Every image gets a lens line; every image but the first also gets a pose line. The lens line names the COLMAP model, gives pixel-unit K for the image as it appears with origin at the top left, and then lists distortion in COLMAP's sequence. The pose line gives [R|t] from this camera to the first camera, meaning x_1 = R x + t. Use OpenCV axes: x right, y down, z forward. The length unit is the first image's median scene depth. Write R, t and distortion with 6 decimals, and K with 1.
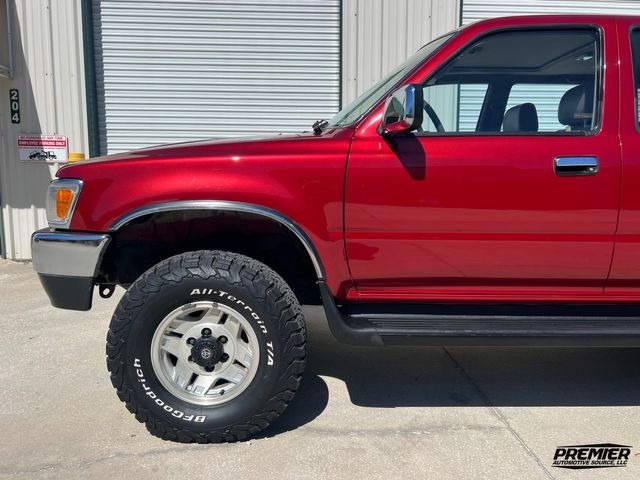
lens RADIAL K [[496.9, 0, 326.2], [0, 496.9, 238.1], [0, 0, 1]] dist [0.038113, -0.039191]
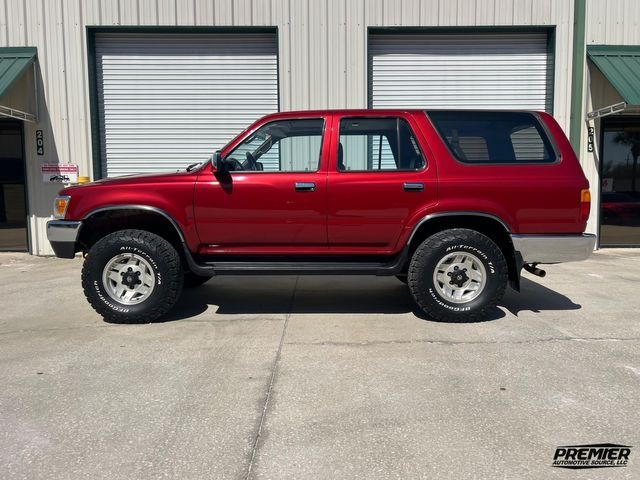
lens RADIAL K [[496.9, 0, 325.2], [0, 496.9, 237.3], [0, 0, 1]] dist [0.038113, -0.039191]
pose [[0.999281, -0.008350, -0.036982, 0.634608], [0.007309, 0.999576, -0.028181, 0.120335], [0.037202, 0.027891, 0.998918, -1.017325]]
